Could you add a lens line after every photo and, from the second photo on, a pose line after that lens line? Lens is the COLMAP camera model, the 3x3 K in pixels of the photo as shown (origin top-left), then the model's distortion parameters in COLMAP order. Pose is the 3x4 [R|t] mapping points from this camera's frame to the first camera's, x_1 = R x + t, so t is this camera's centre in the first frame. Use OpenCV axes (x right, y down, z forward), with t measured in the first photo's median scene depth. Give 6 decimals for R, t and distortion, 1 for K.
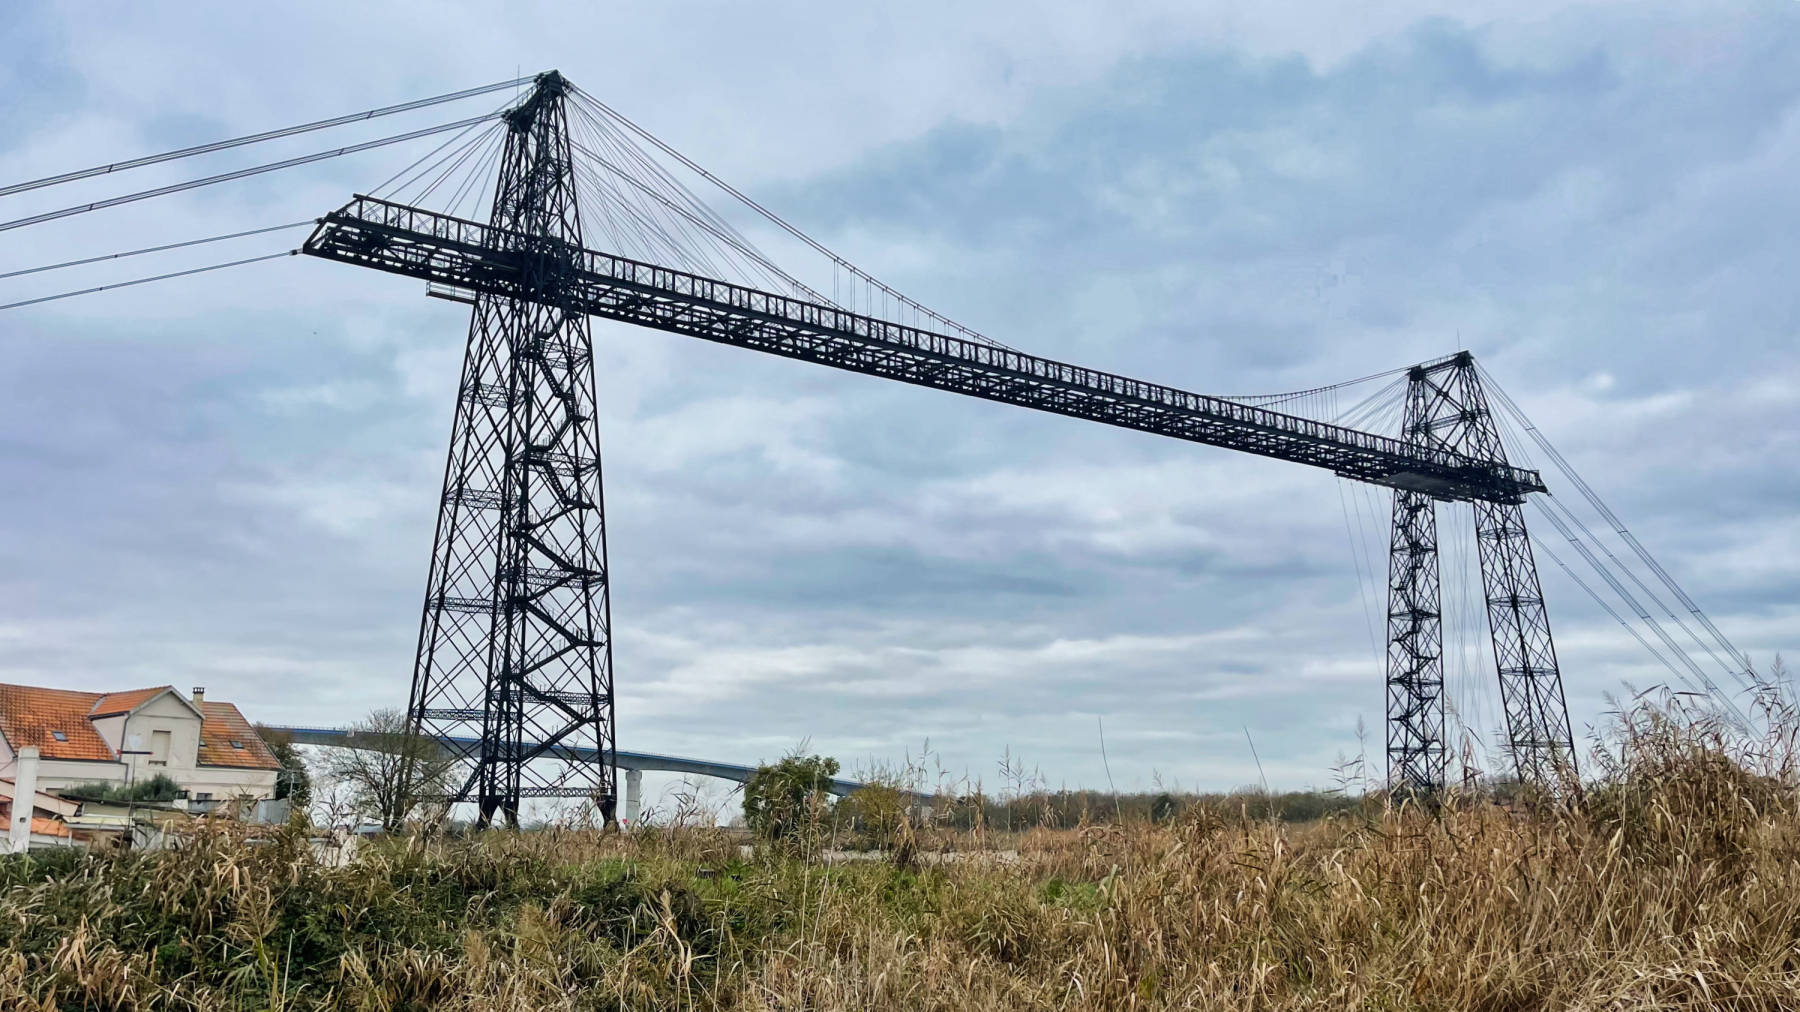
lens RADIAL K [[1475.6, 0, 900.0], [0, 1475.6, 506.0], [0, 0, 1]] dist [0.043092, -0.009327]
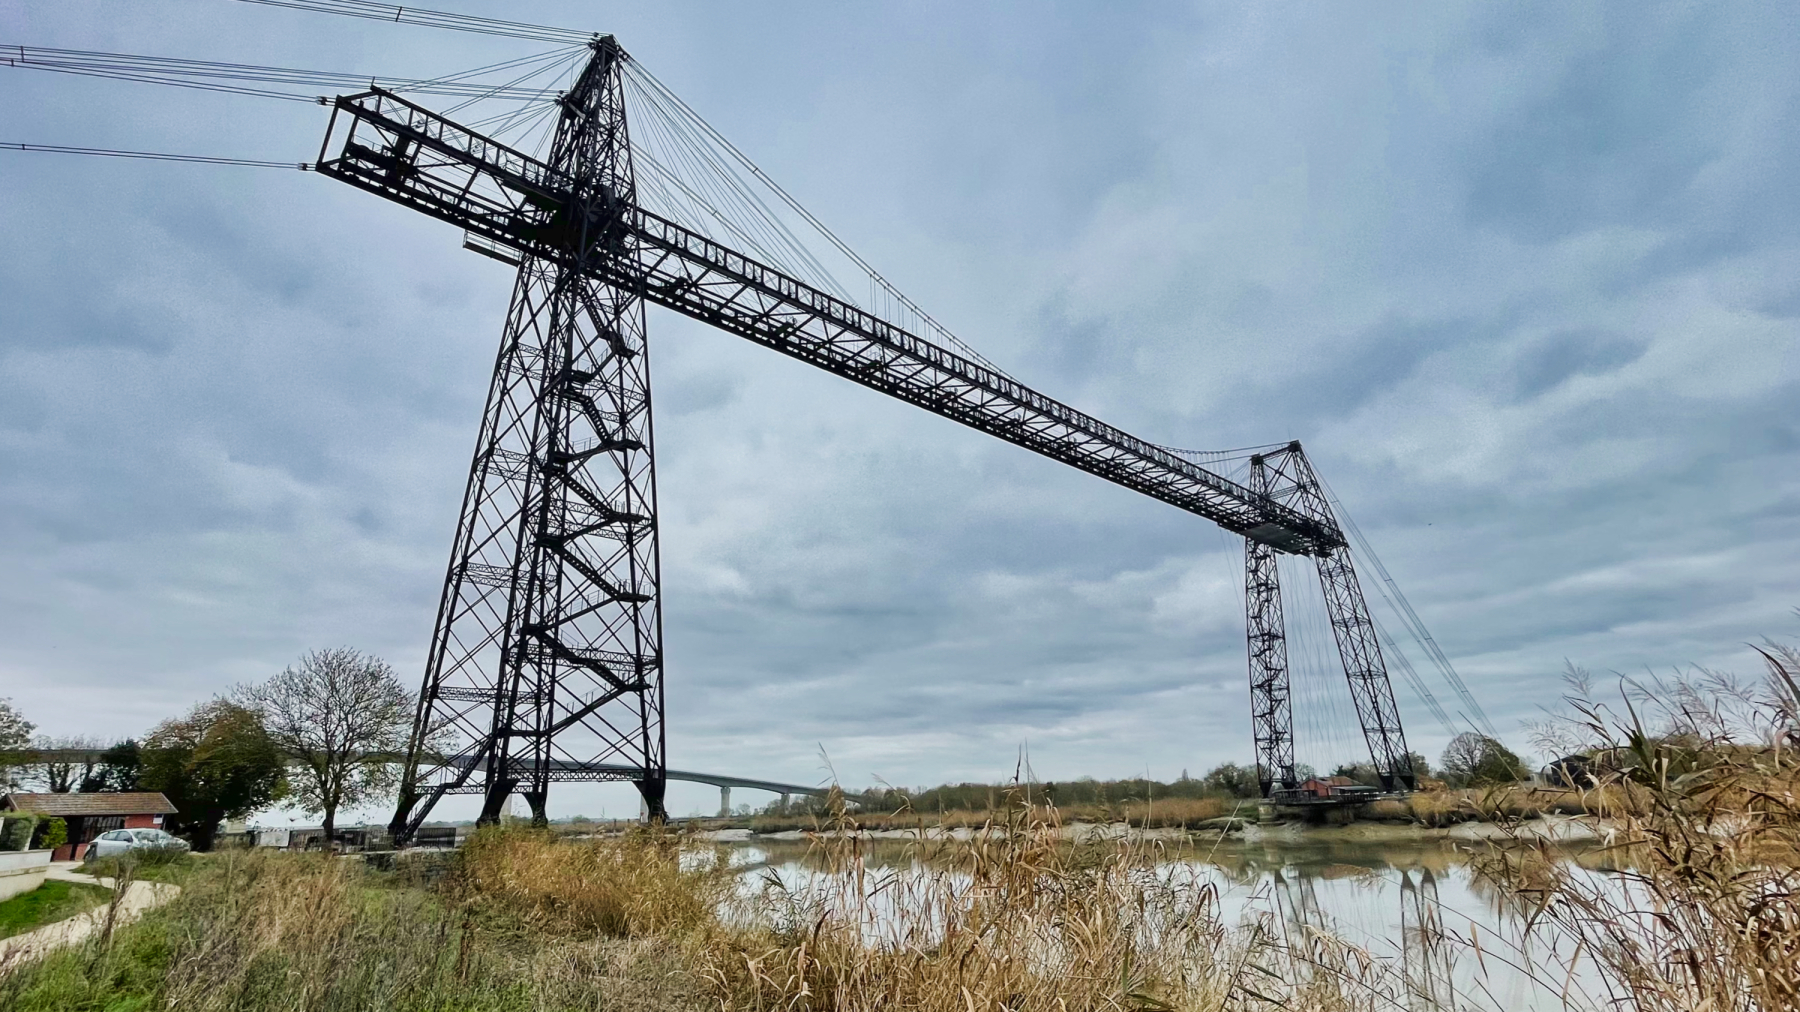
lens RADIAL K [[842.7, 0, 901.4], [0, 842.7, 557.1], [0, 0, 1]] dist [-0.008127, -0.000040]
pose [[0.993116, 0.006437, 0.116954, -0.101842], [0.003159, 0.996654, -0.081680, 0.097196], [-0.117088, 0.081487, 0.989773, 0.447023]]
